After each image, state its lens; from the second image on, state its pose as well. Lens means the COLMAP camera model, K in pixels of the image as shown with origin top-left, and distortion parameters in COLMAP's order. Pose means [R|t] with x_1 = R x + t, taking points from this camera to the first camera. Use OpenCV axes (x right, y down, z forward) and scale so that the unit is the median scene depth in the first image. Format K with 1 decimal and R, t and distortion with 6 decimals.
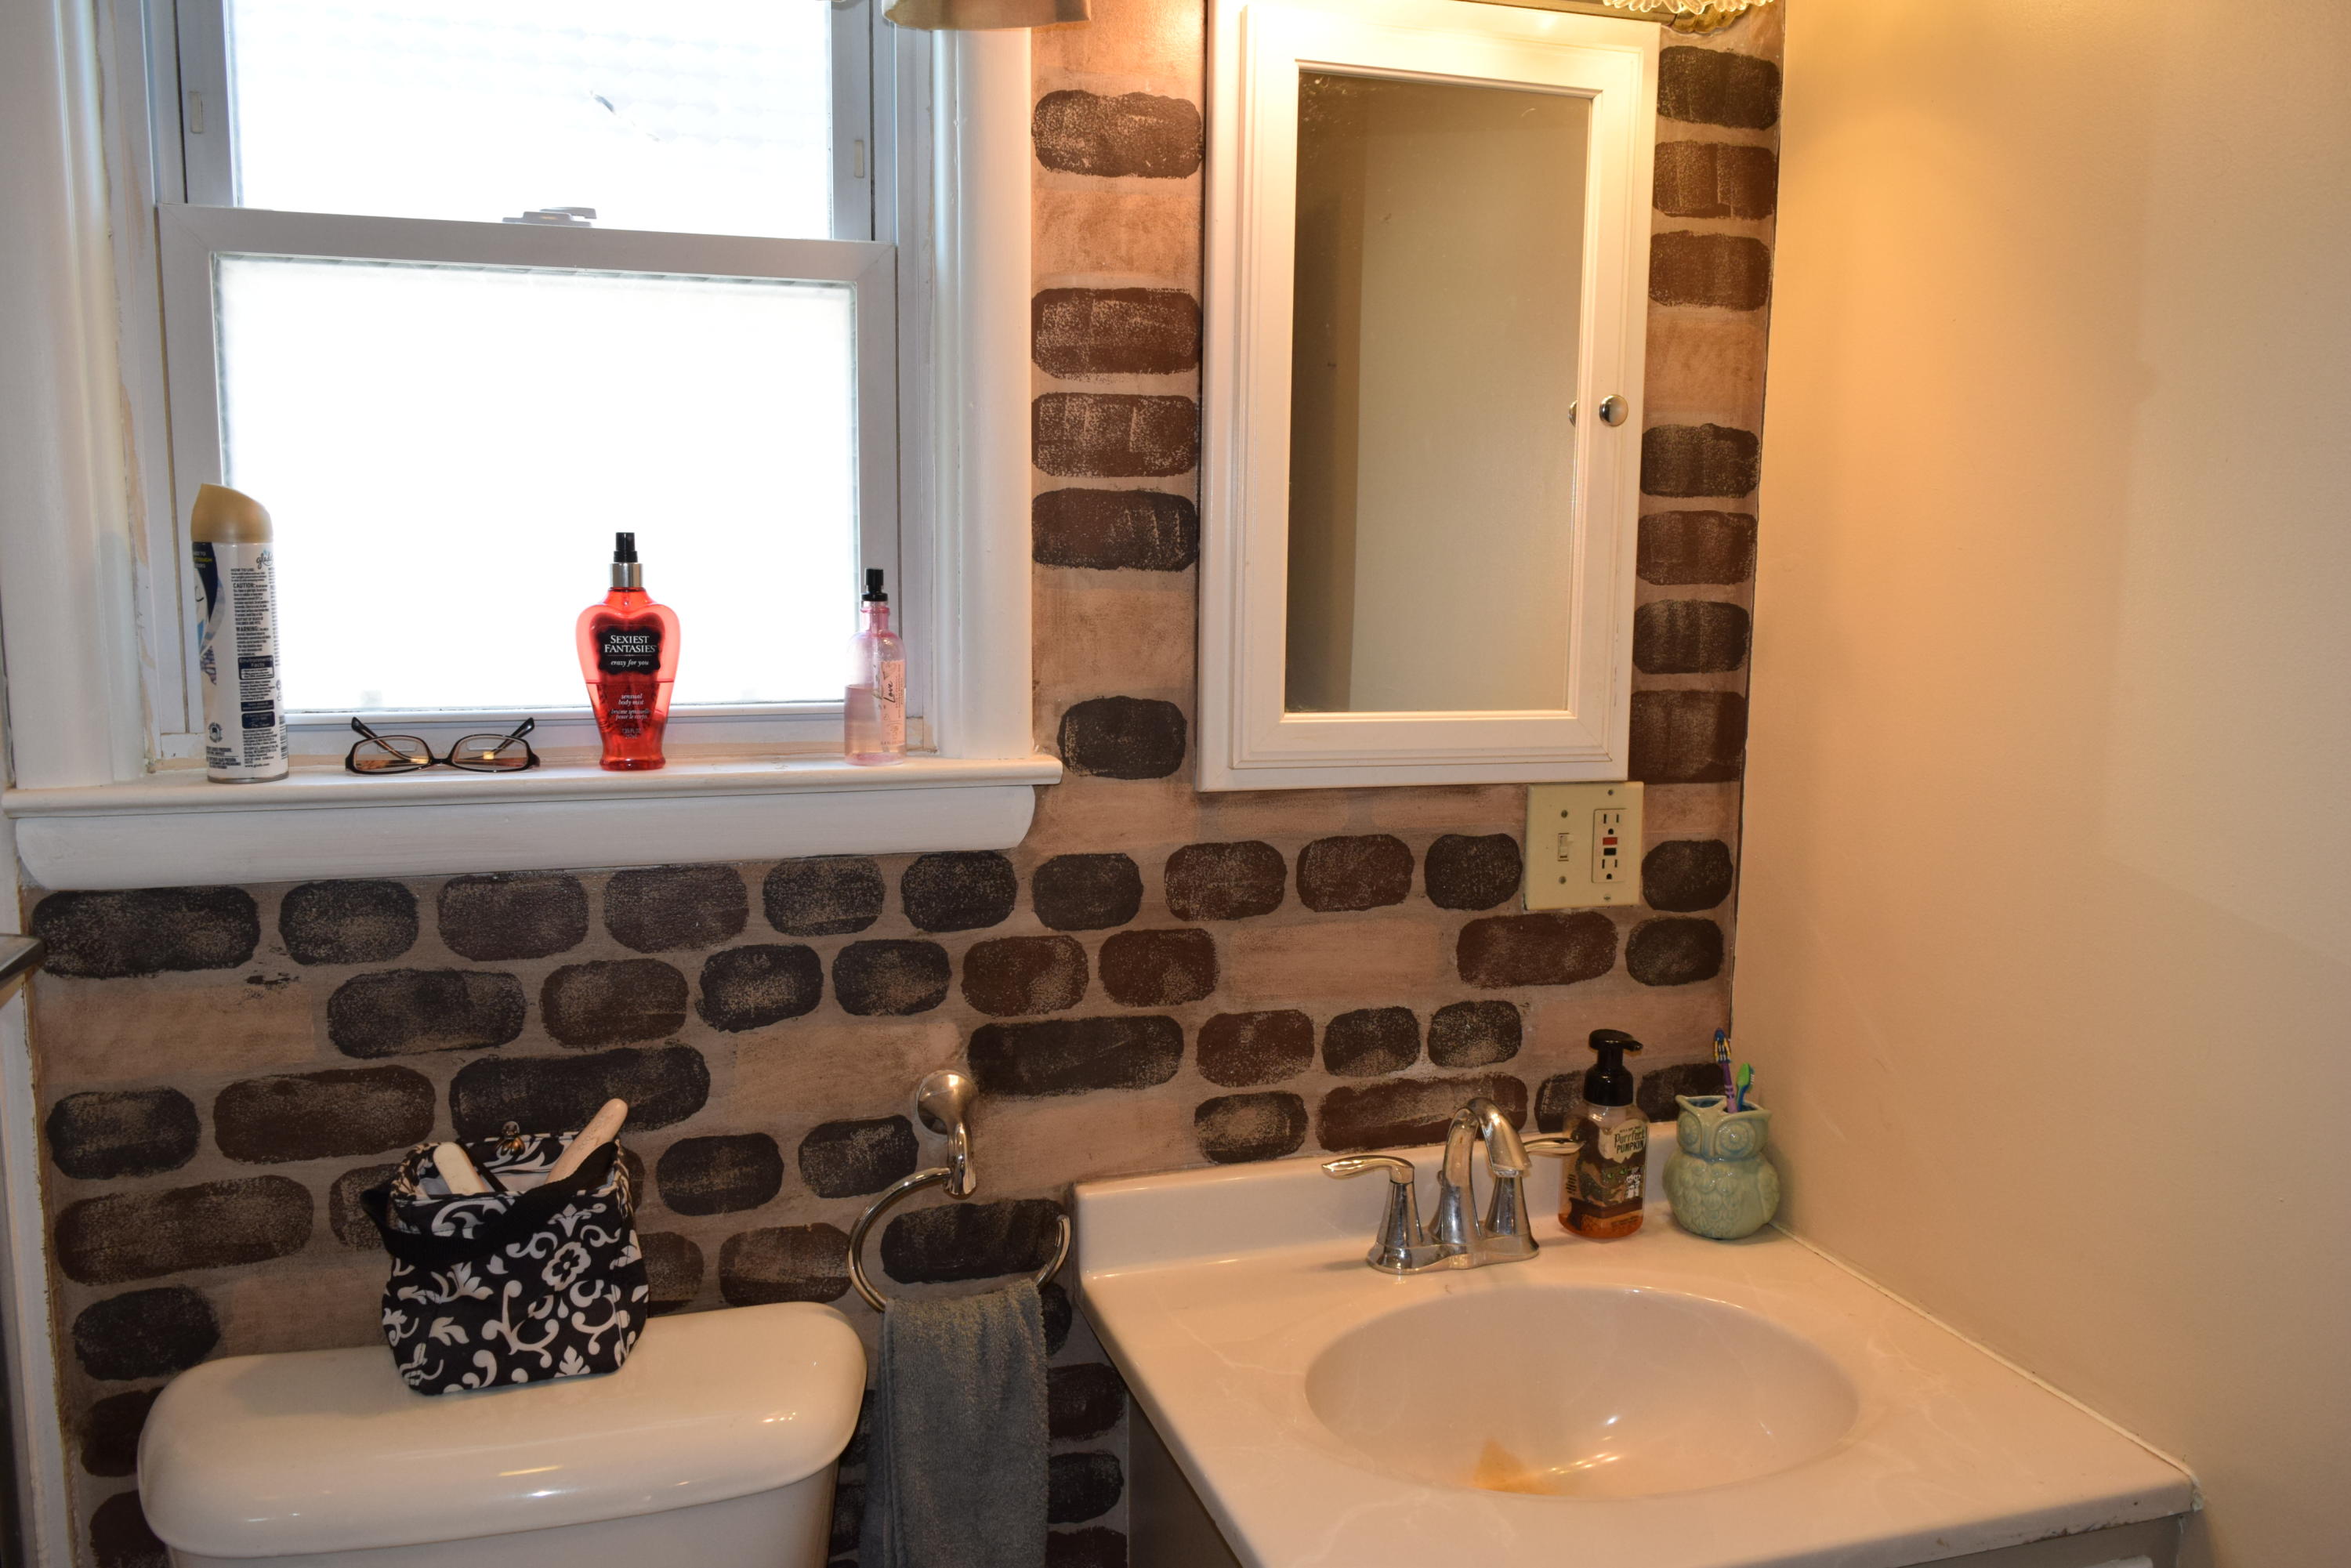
lens RADIAL K [[1818.4, 0, 1168.3], [0, 1818.4, 776.8], [0, 0, 1]] dist [-0.022013, 0.011274]
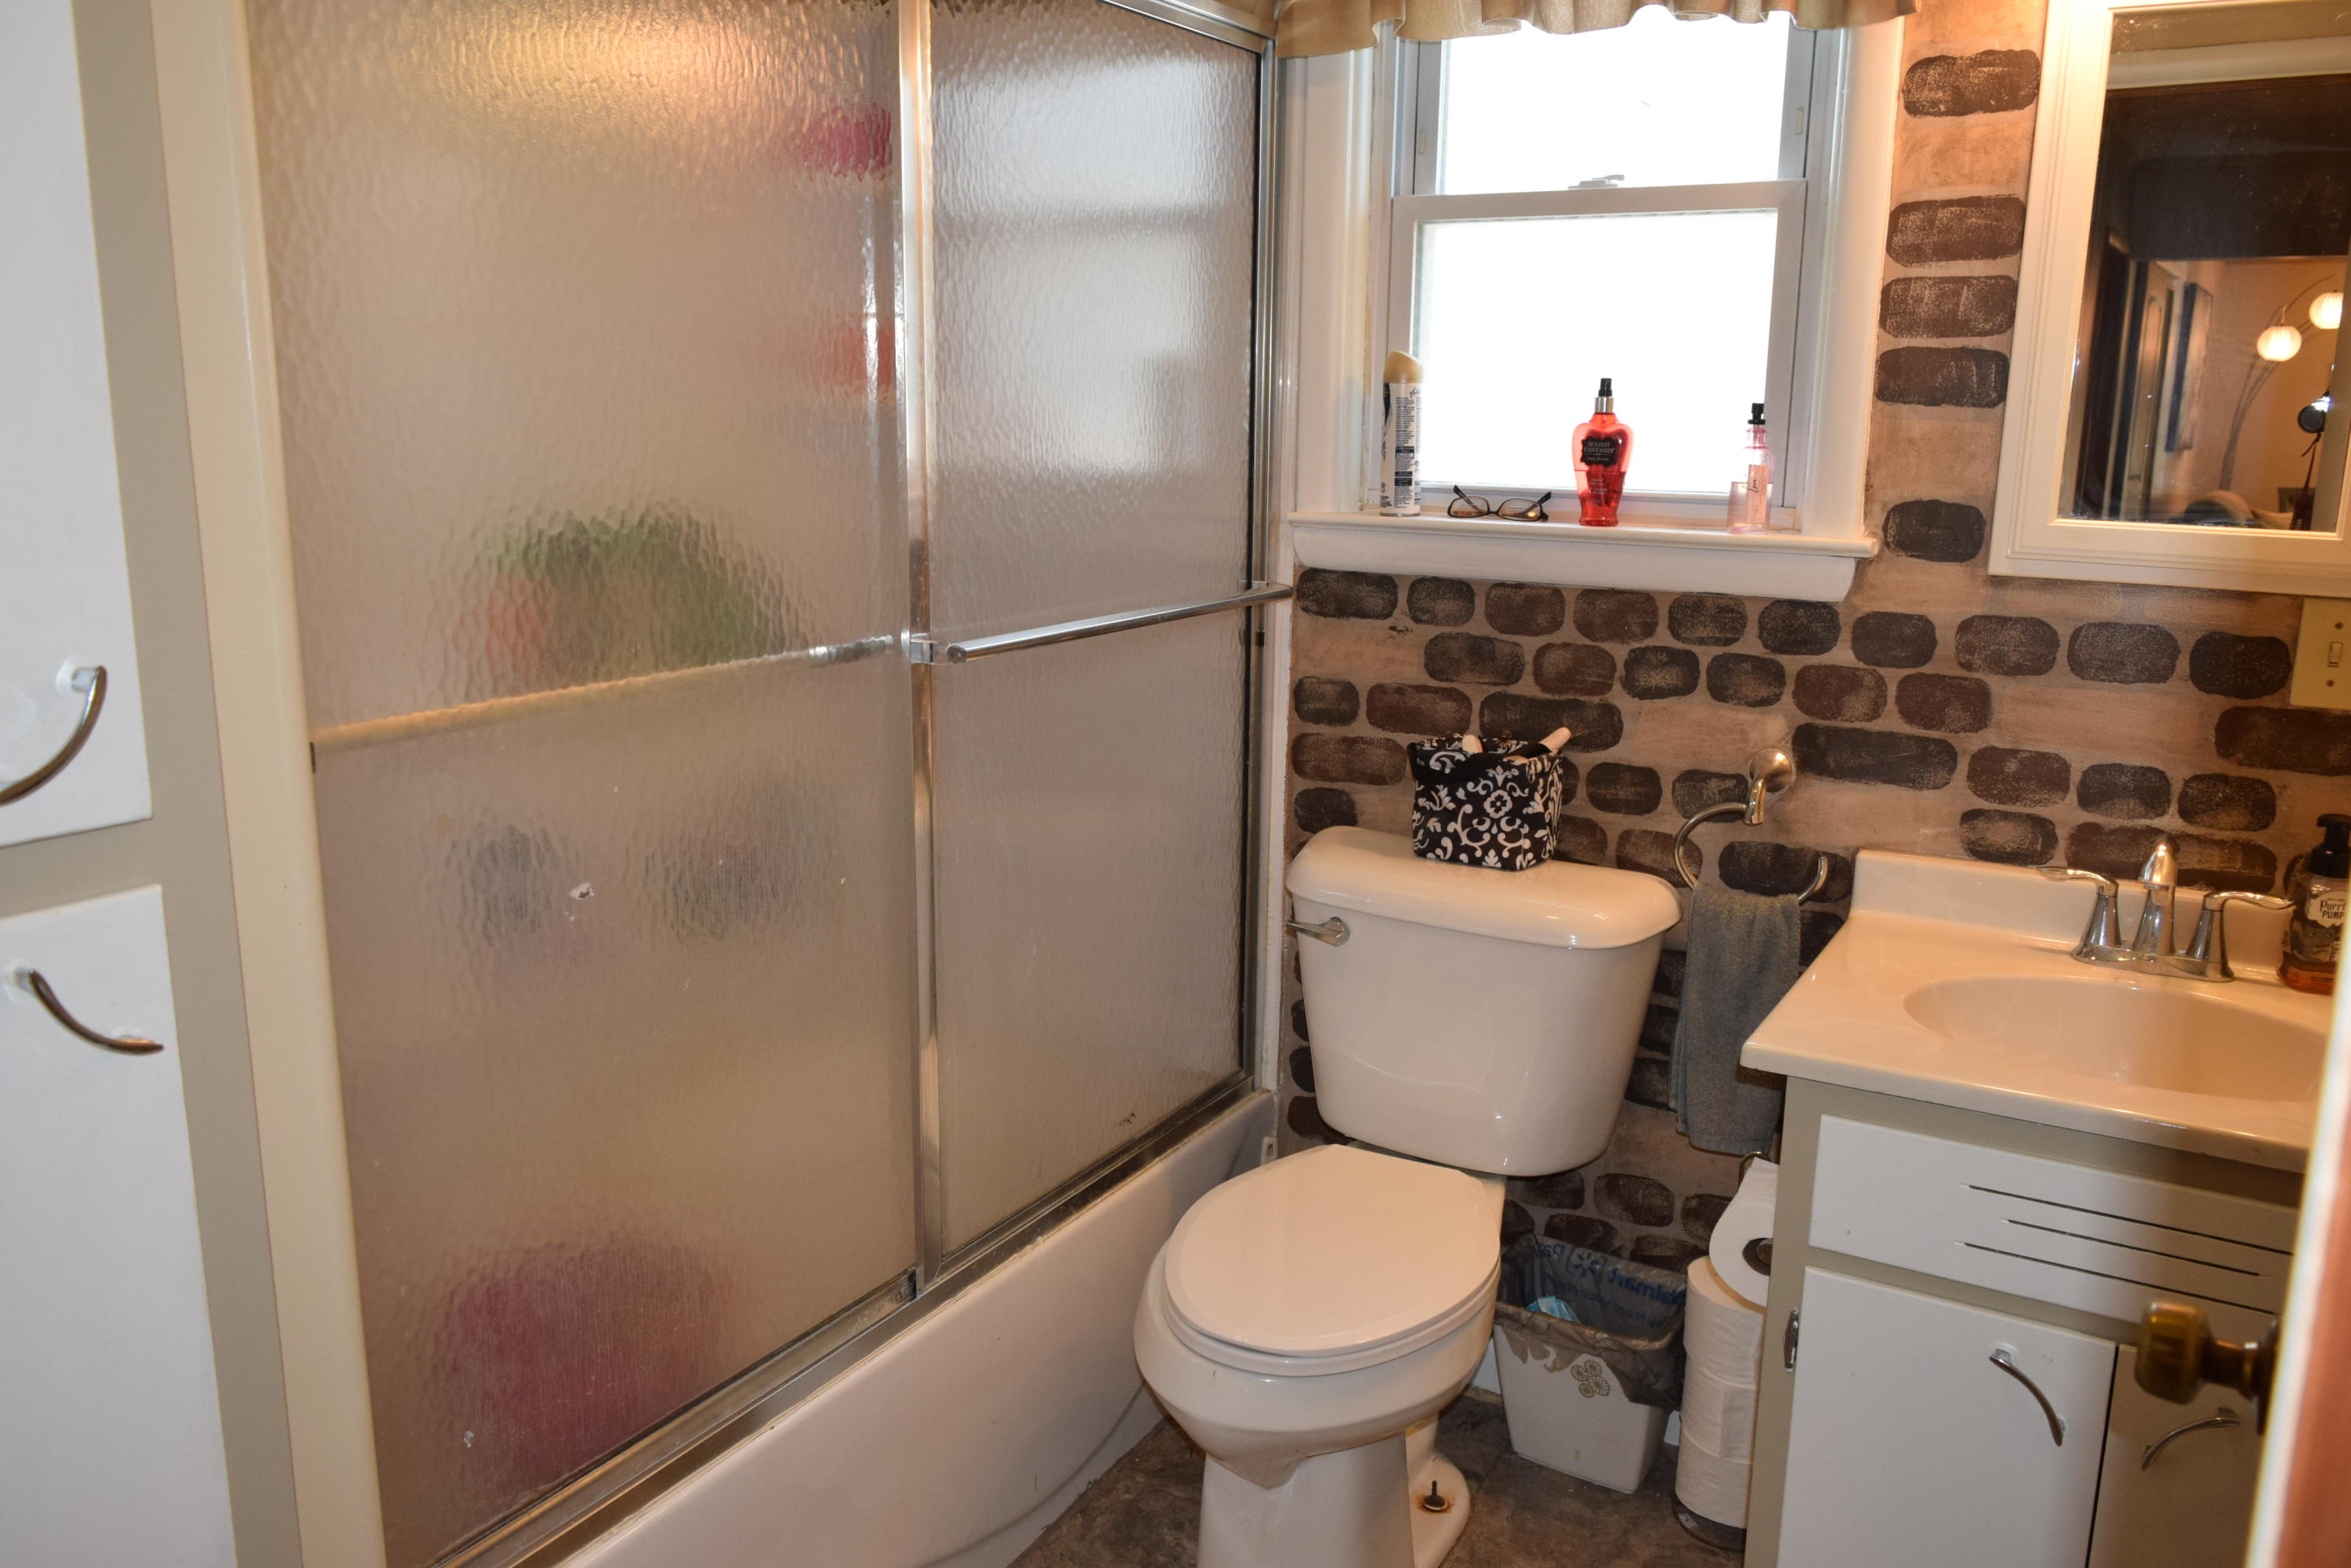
lens RADIAL K [[1818.4, 0, 1180.6], [0, 1818.4, 784.2], [0, 0, 1]] dist [-0.022013, 0.011274]
pose [[0.666638, 0.152706, -0.729572, 0.646368], [-0.110275, 0.988224, 0.106082, 0.088738], [0.737180, 0.009735, 0.675627, -0.353225]]
